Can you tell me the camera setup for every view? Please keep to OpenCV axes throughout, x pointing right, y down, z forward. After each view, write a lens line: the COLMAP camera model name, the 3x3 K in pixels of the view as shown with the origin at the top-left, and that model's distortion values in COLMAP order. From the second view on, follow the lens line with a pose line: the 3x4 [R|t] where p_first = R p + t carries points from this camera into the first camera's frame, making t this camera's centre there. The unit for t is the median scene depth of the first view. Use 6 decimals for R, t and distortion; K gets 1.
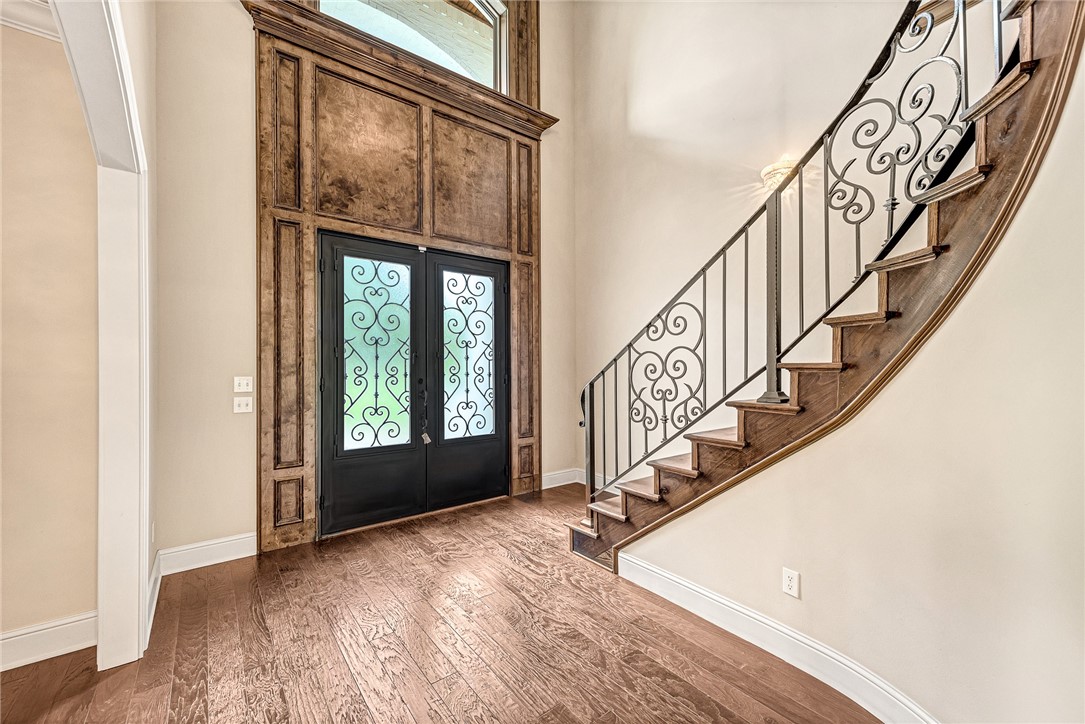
lens RADIAL K [[435.8, 0, 539.1], [0, 435.8, 362.3], [0, 0, 1]] dist [0.004133, -0.000085]
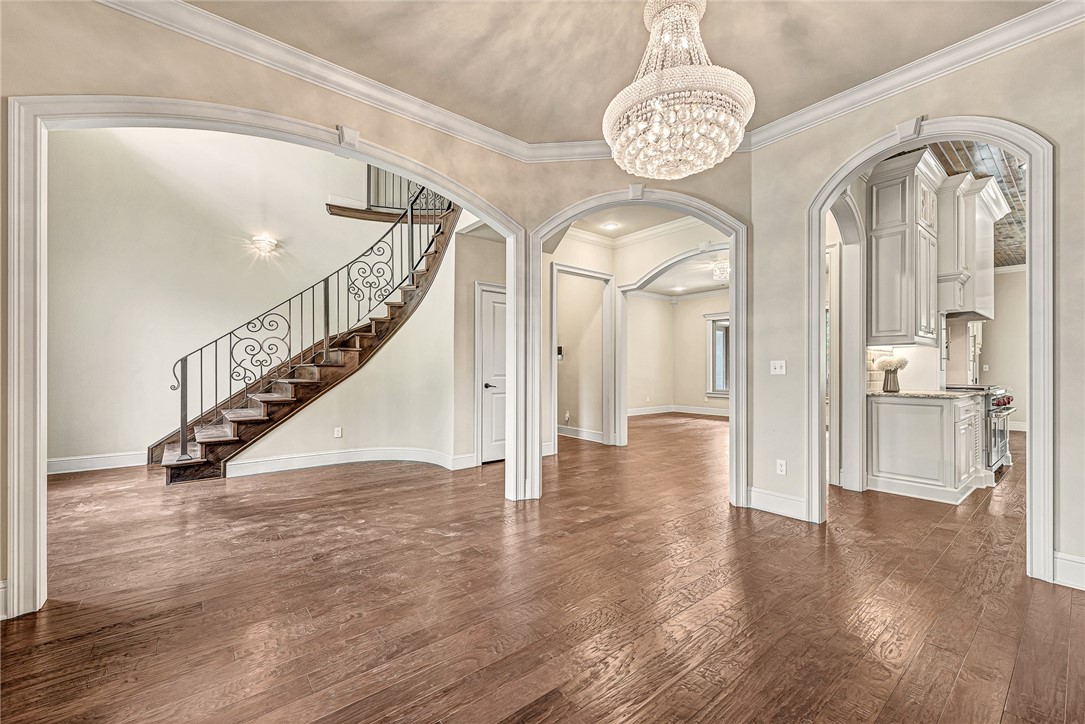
lens RADIAL K [[435.8, 0, 539.1], [0, 435.8, 362.3], [0, 0, 1]] dist [0.004133, -0.000085]
pose [[-0.021342, 0.022467, 0.999520, -1.497240], [-0.006359, 0.999724, -0.022608, 0.103137], [-0.999752, -0.006839, -0.021193, -0.100352]]
